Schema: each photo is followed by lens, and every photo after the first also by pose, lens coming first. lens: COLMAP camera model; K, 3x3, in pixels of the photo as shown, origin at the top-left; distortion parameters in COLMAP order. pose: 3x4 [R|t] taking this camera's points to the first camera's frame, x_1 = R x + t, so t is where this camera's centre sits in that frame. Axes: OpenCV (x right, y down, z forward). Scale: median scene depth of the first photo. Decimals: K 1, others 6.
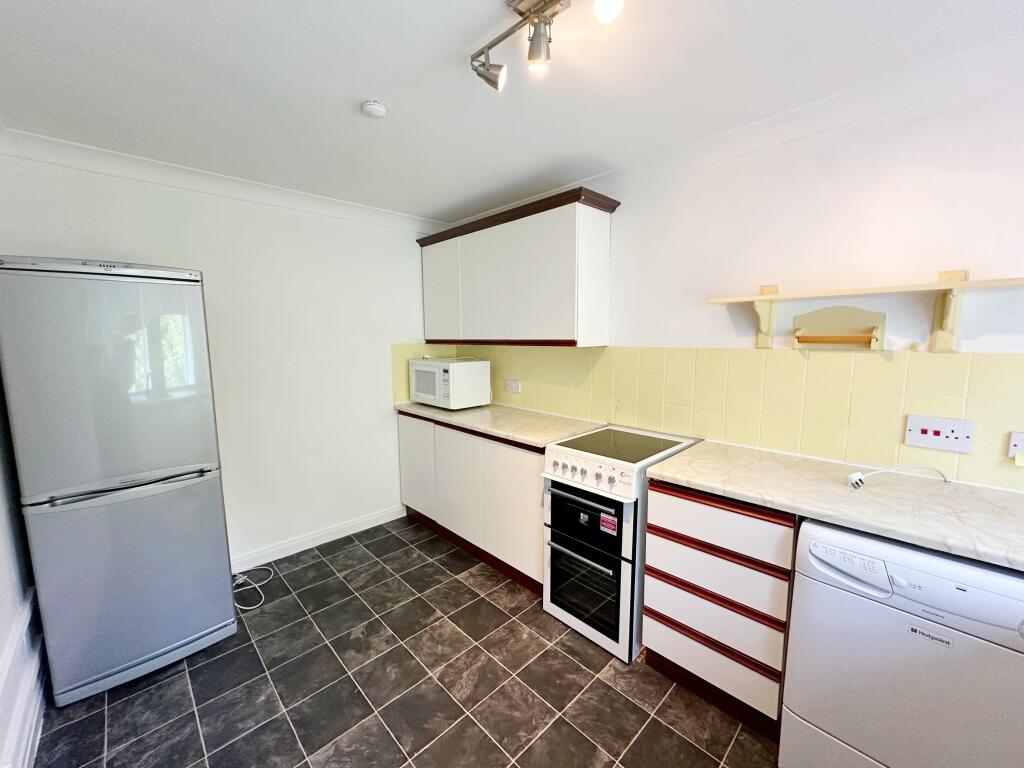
lens RADIAL K [[412.3, 0, 509.1], [0, 412.3, 384.7], [0, 0, 1]] dist [-0.000738, 0.000000]
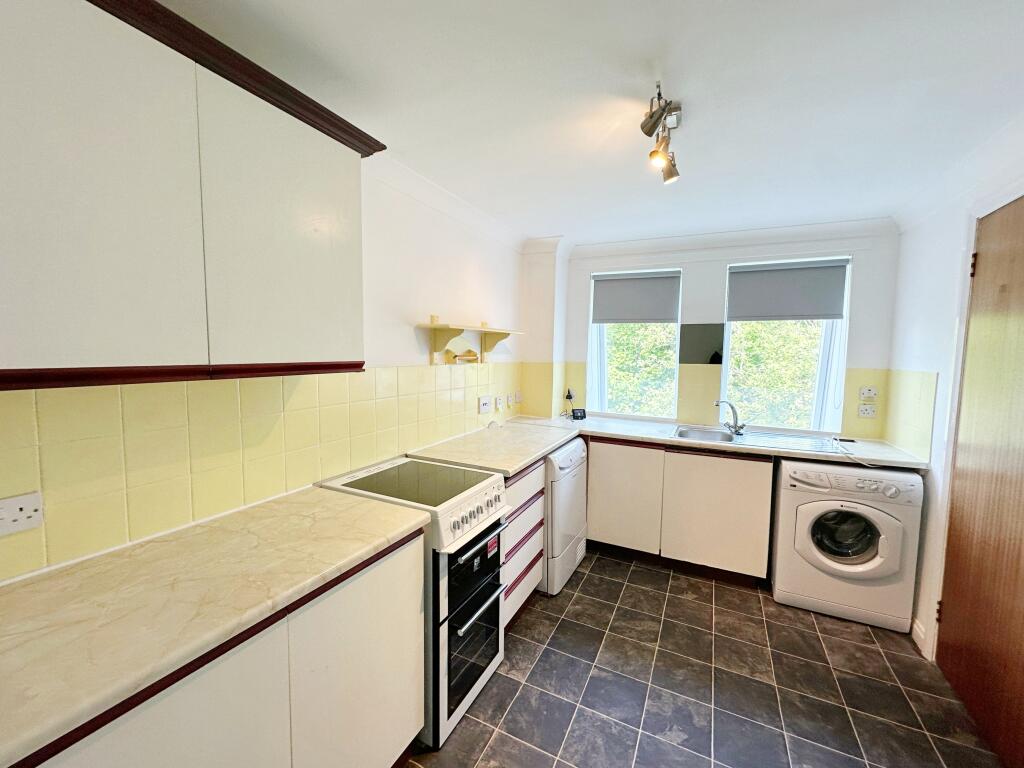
lens RADIAL K [[412.3, 0, 510.2], [0, 412.3, 379.1], [0, 0, 1]] dist [-0.000738, 0.000000]
pose [[-0.337753, -0.076075, 0.938155, -0.981536], [0.108361, 0.986958, 0.119044, -0.209558], [-0.934976, 0.141867, -0.325104, 1.501392]]
